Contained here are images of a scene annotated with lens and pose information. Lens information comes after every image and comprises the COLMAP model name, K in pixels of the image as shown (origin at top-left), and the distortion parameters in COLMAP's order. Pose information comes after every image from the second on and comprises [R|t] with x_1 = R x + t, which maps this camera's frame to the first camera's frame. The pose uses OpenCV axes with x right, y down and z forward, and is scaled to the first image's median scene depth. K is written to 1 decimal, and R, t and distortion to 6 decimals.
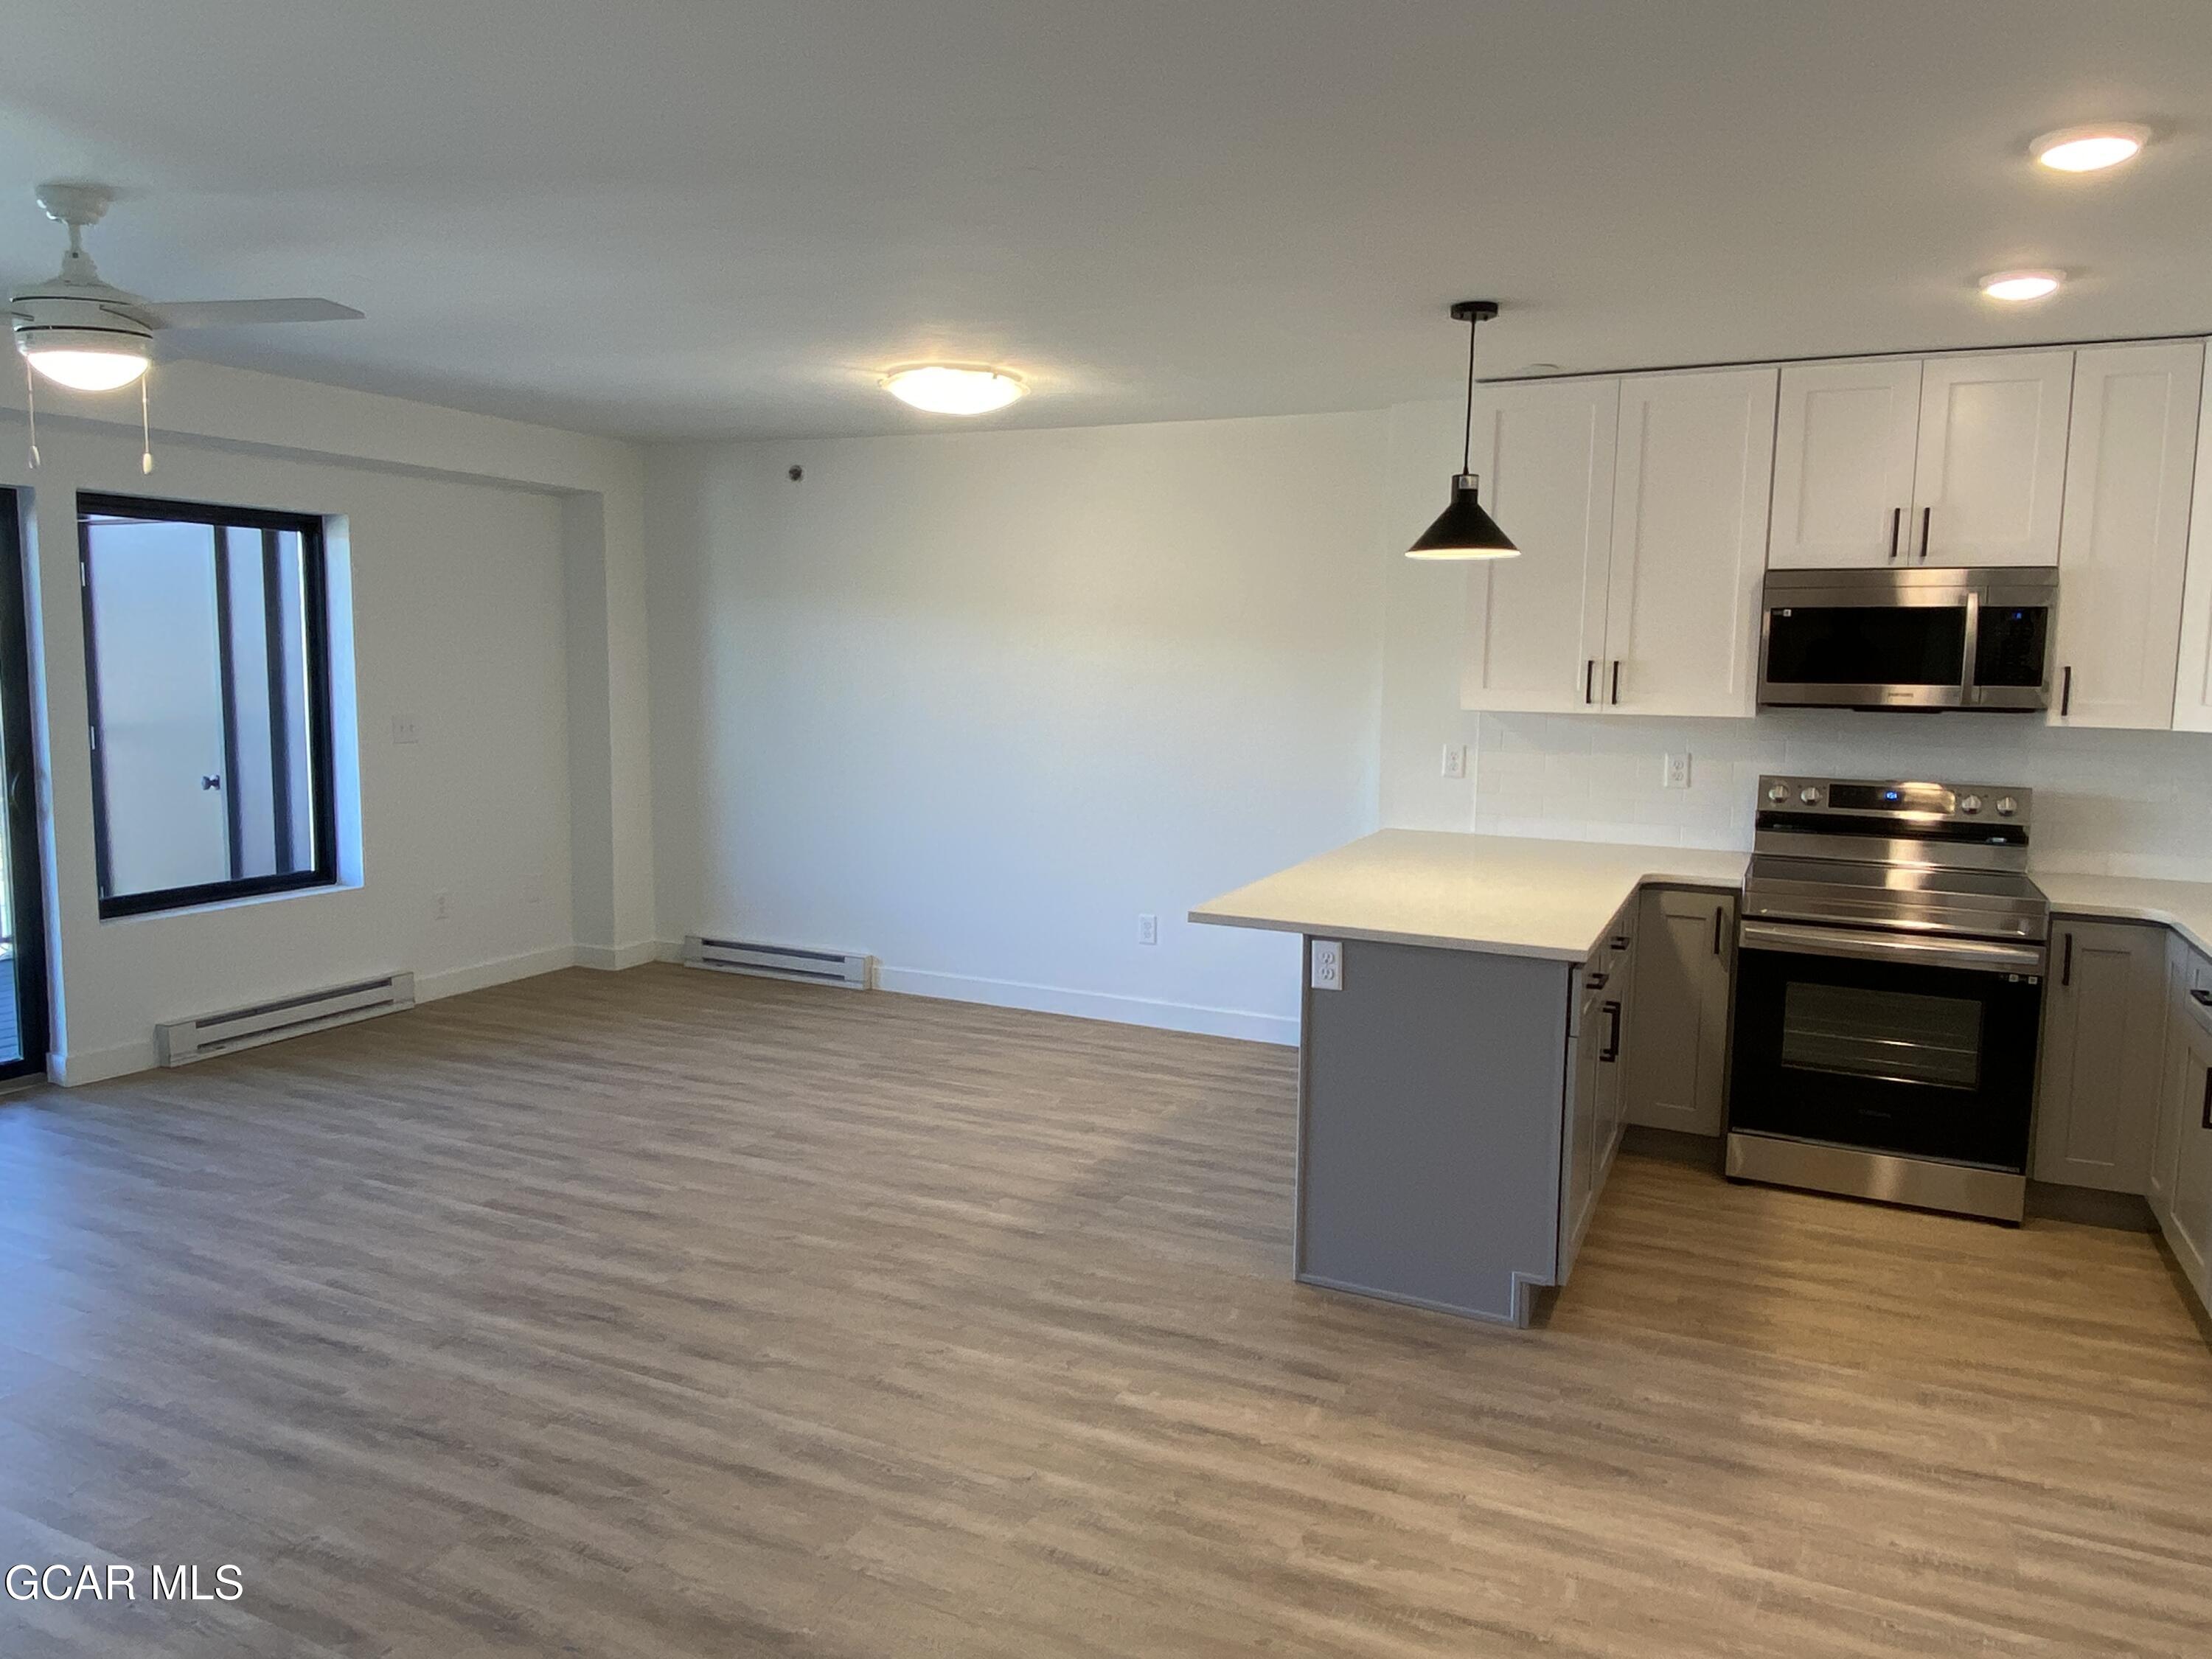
lens RADIAL K [[1486.6, 0, 1105.6], [0, 1486.6, 813.3], [0, 0, 1]] dist [0.075366, -0.083952]
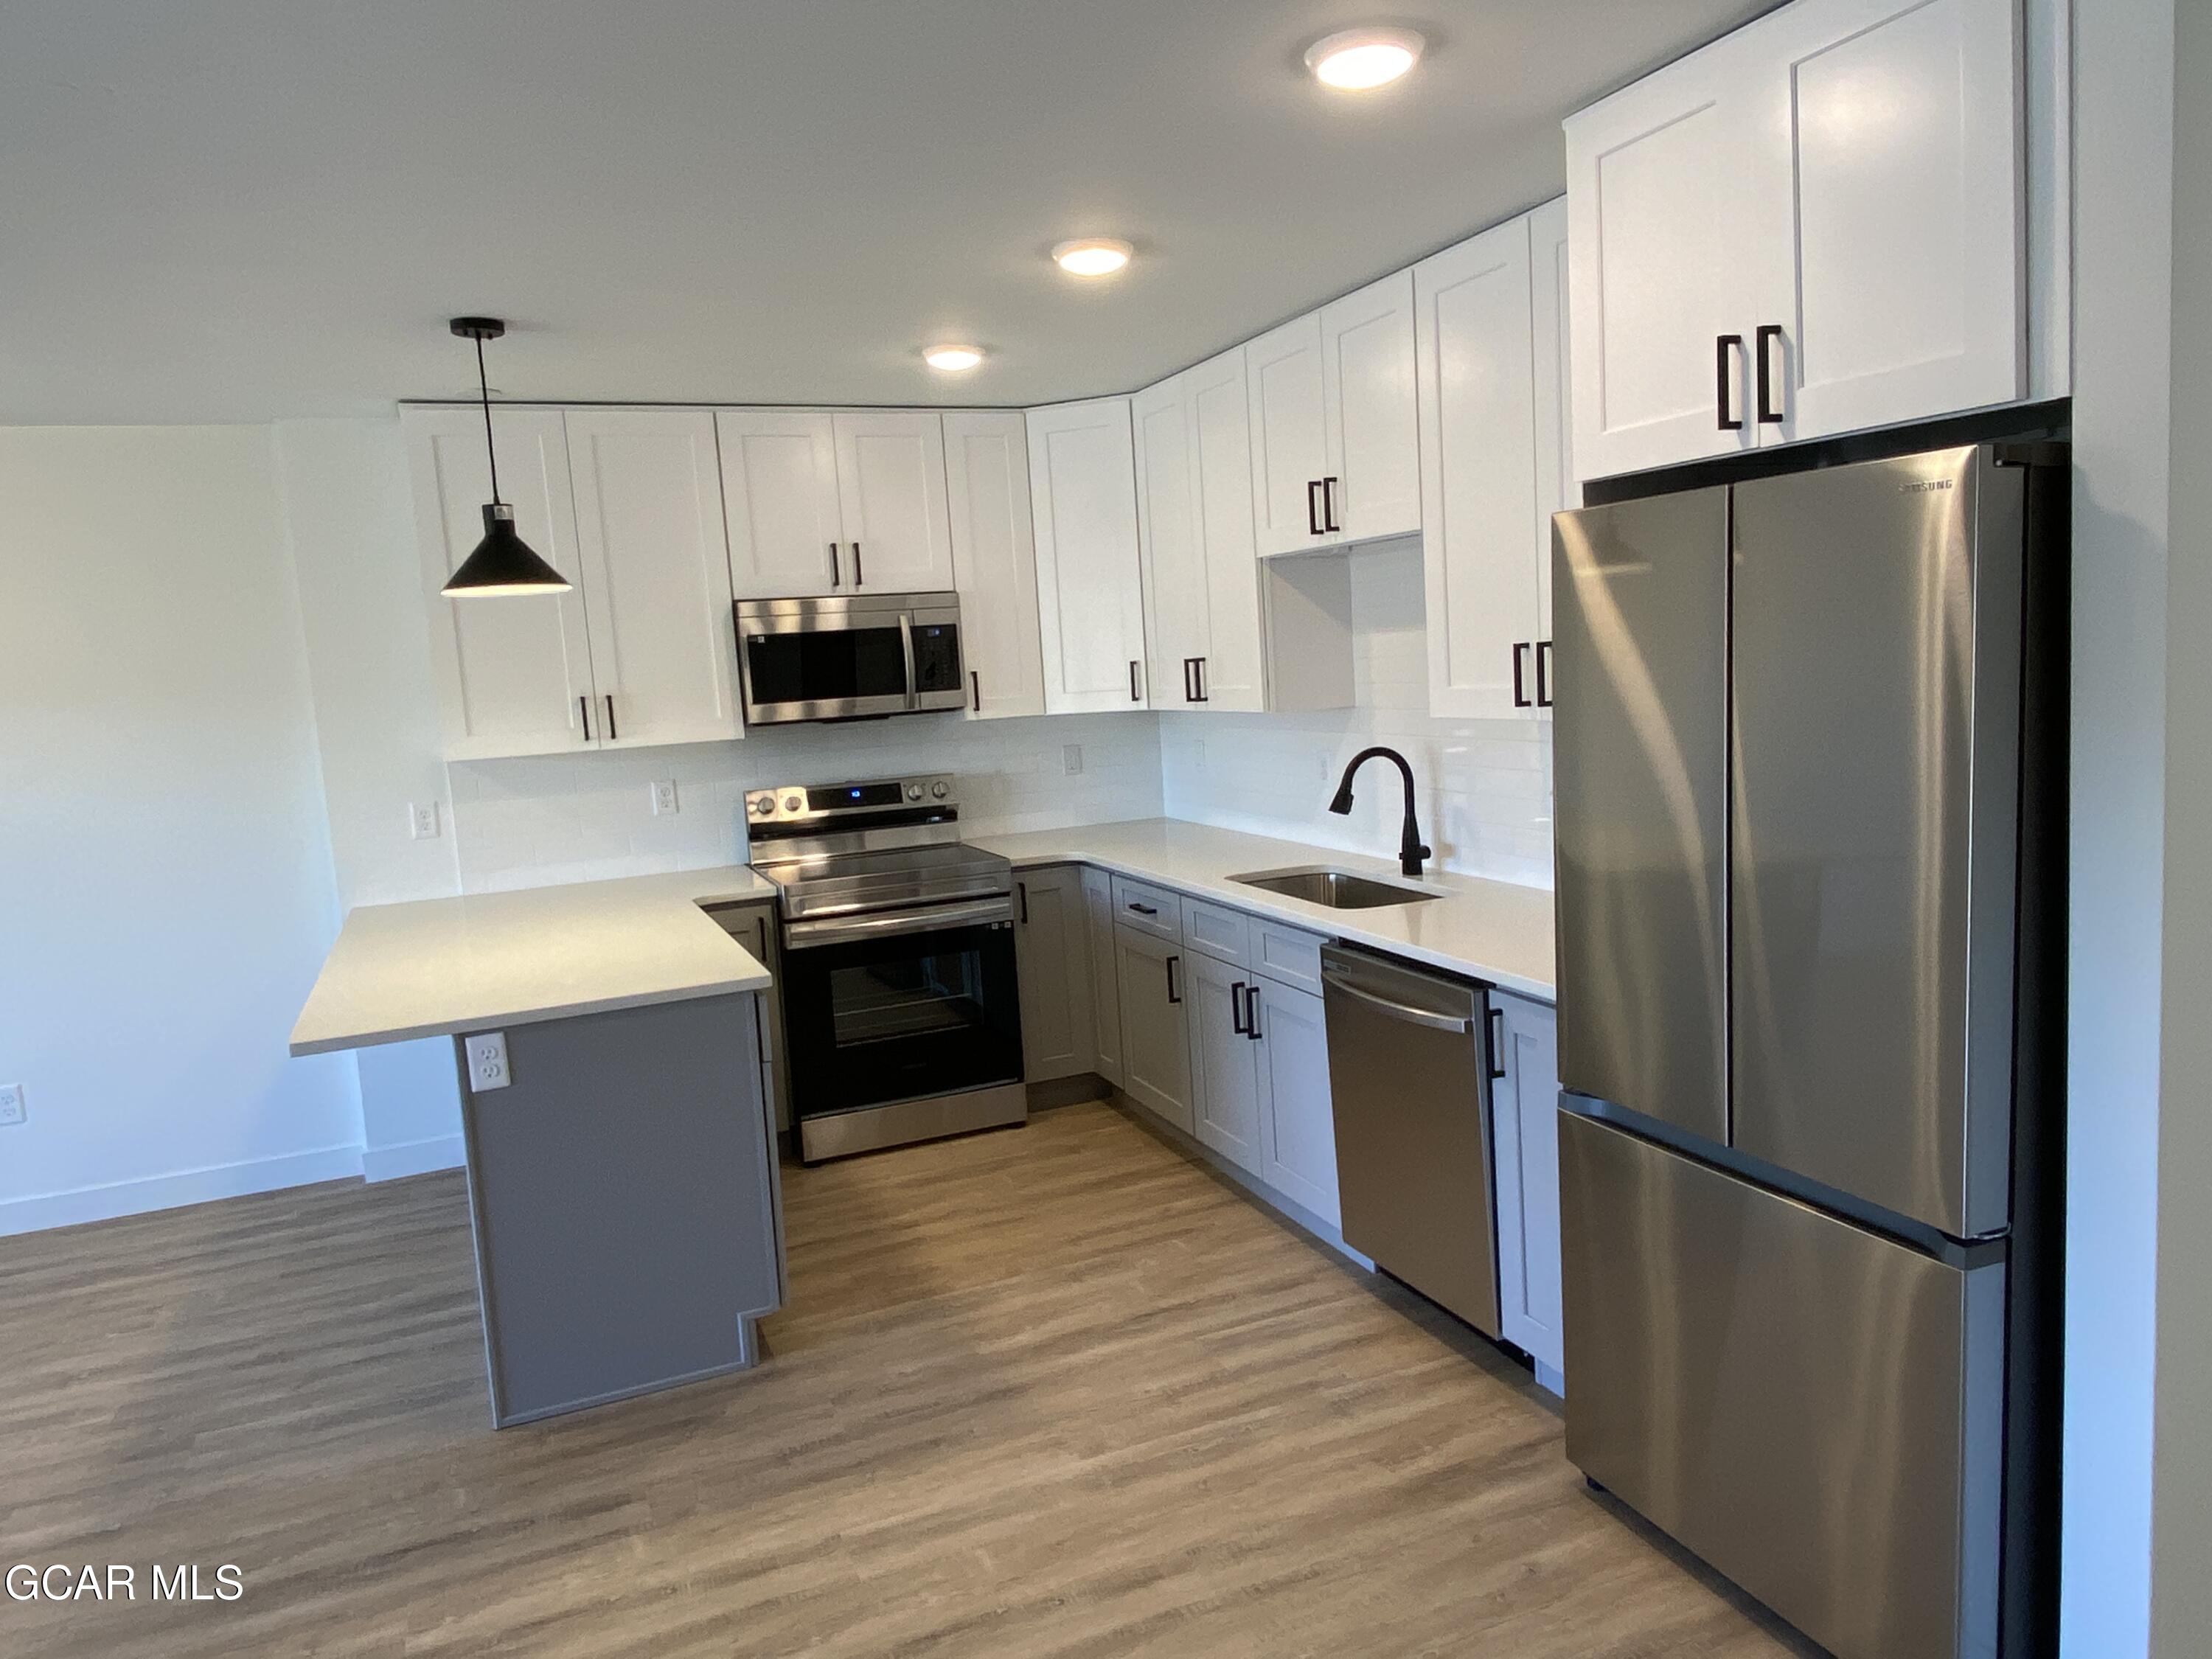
lens RADIAL K [[1486.6, 0, 1105.6], [0, 1486.6, 813.3], [0, 0, 1]] dist [0.075366, -0.083952]
pose [[0.666873, -0.139918, 0.731918, -0.216349], [0.156734, 0.986579, 0.045795, -0.022653], [-0.728502, 0.084177, 0.679852, 0.115197]]
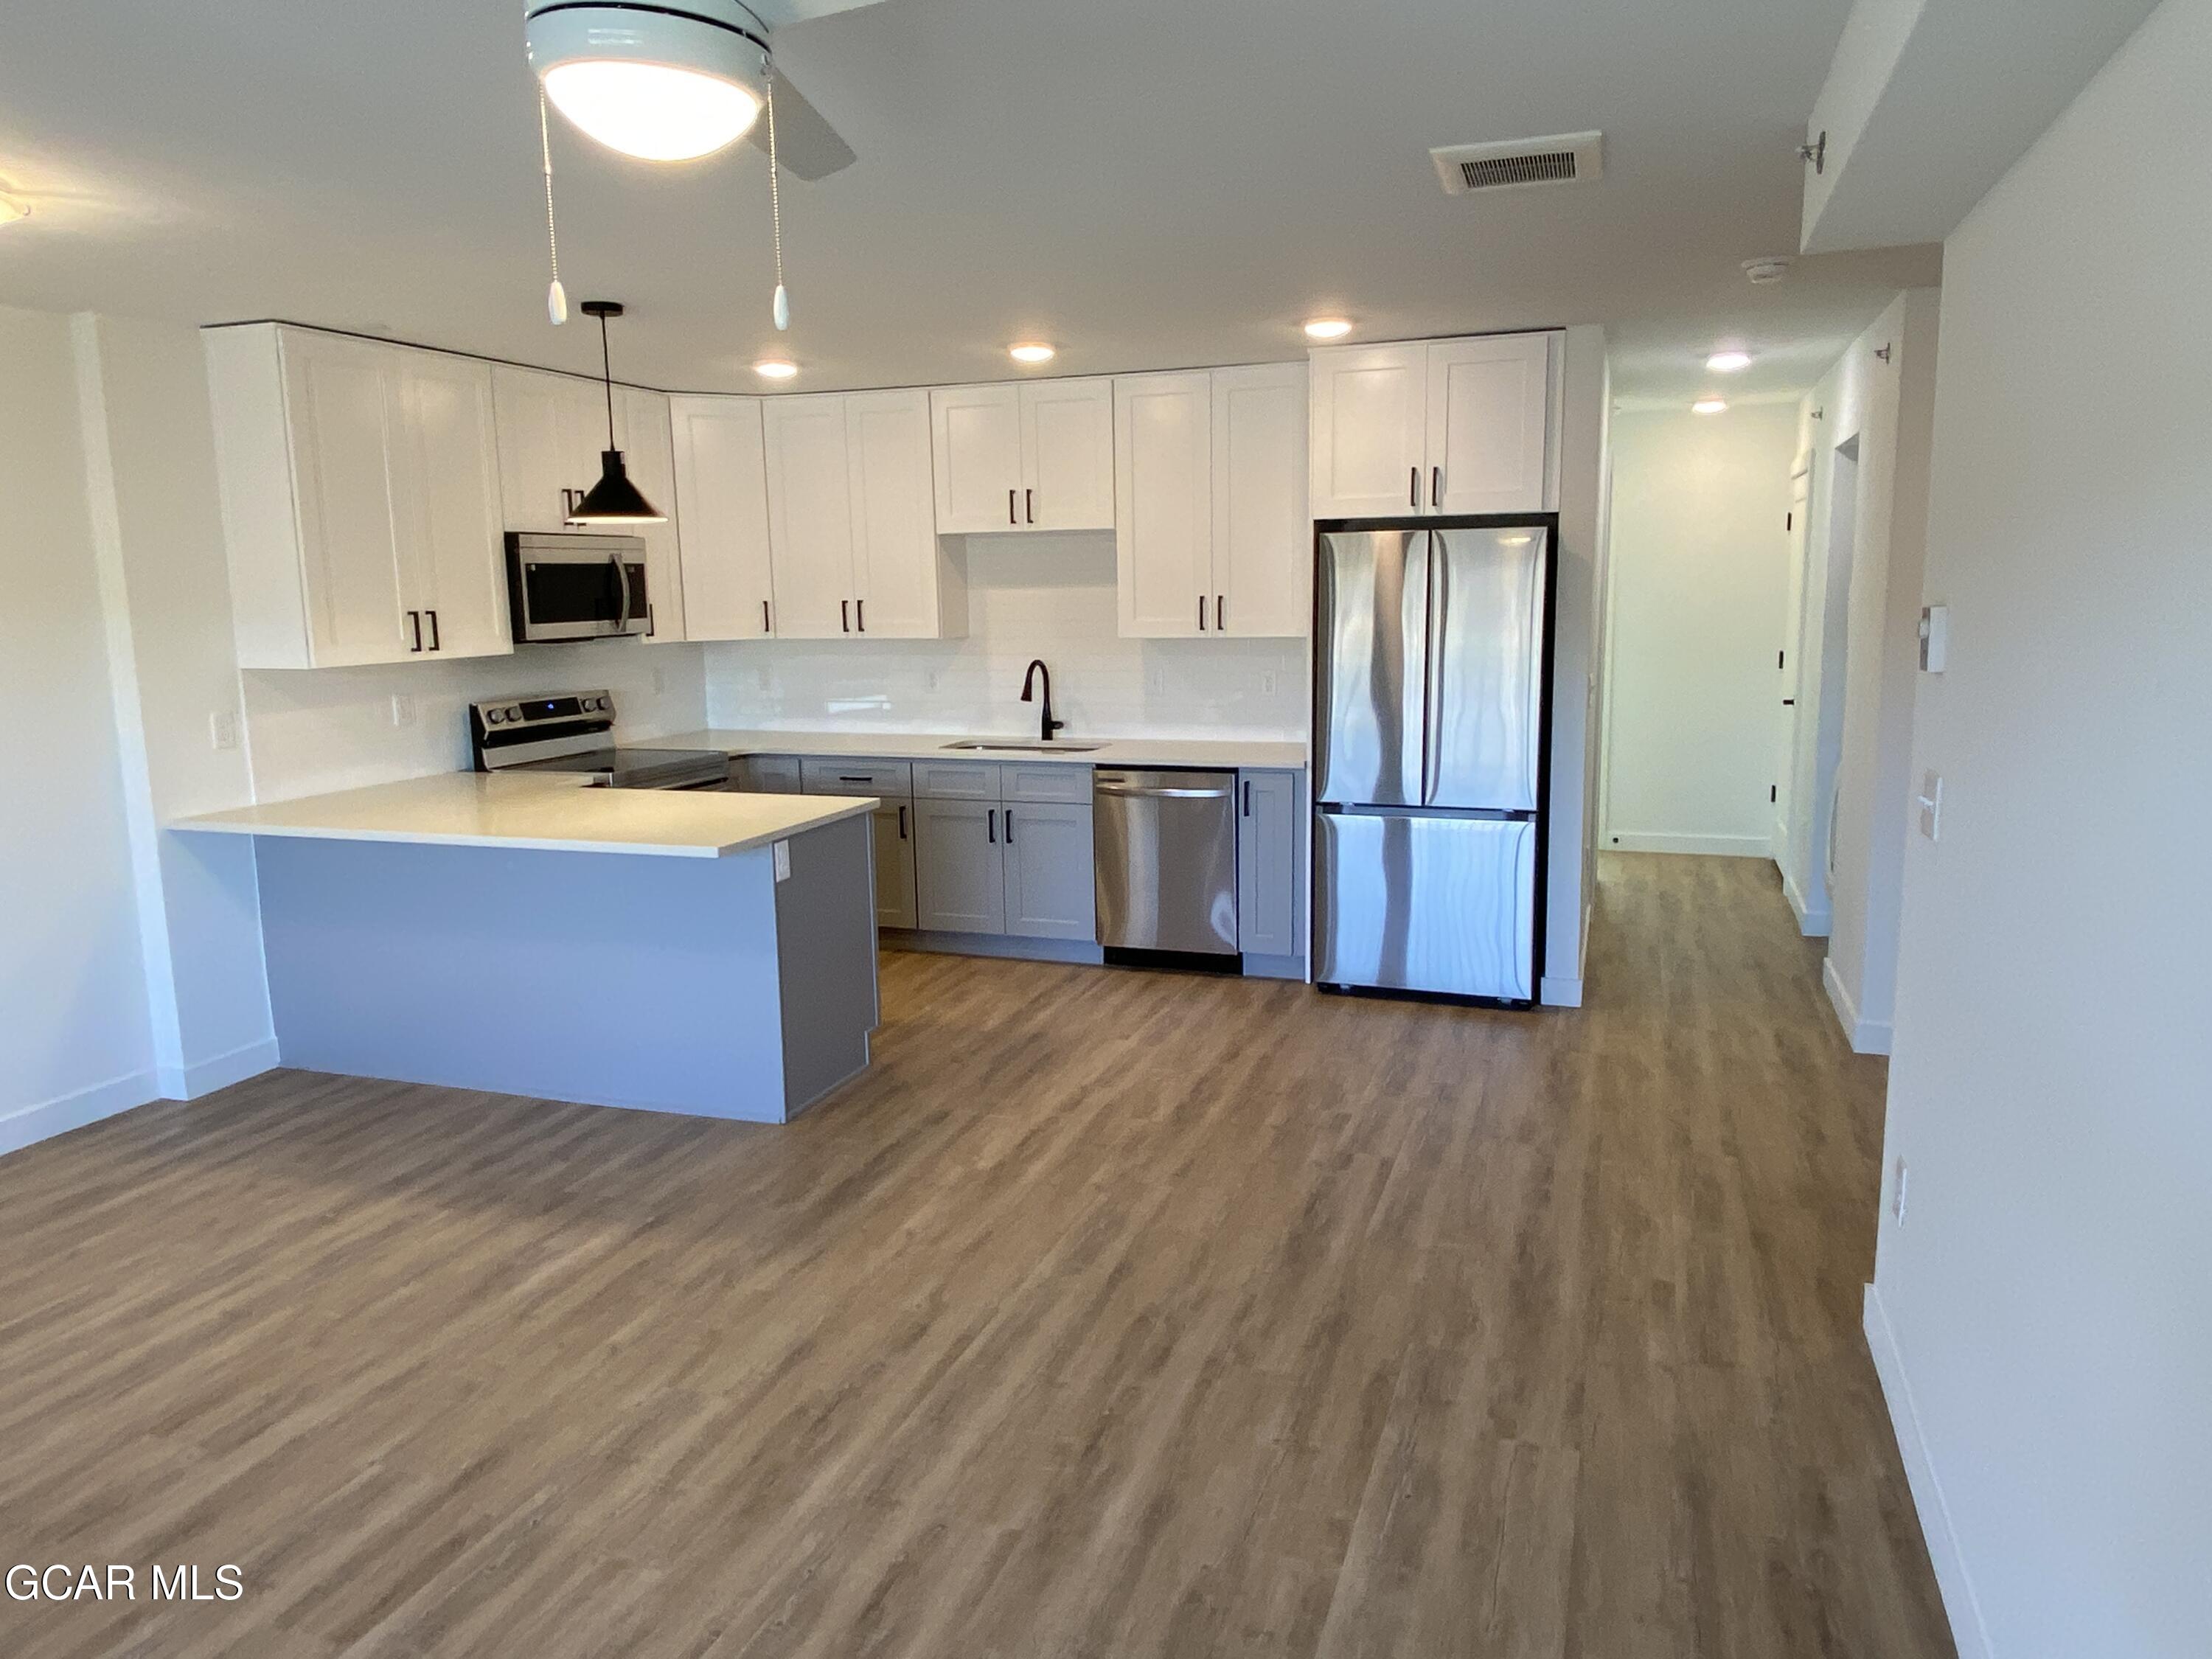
lens RADIAL K [[1486.6, 0, 1105.6], [0, 1486.6, 813.3], [0, 0, 1]] dist [0.075366, -0.083952]
pose [[-0.102243, -0.169543, 0.980205, -1.002563], [0.128389, 0.974878, 0.182014, -0.116884], [-0.986439, 0.144457, -0.077907, 0.763000]]
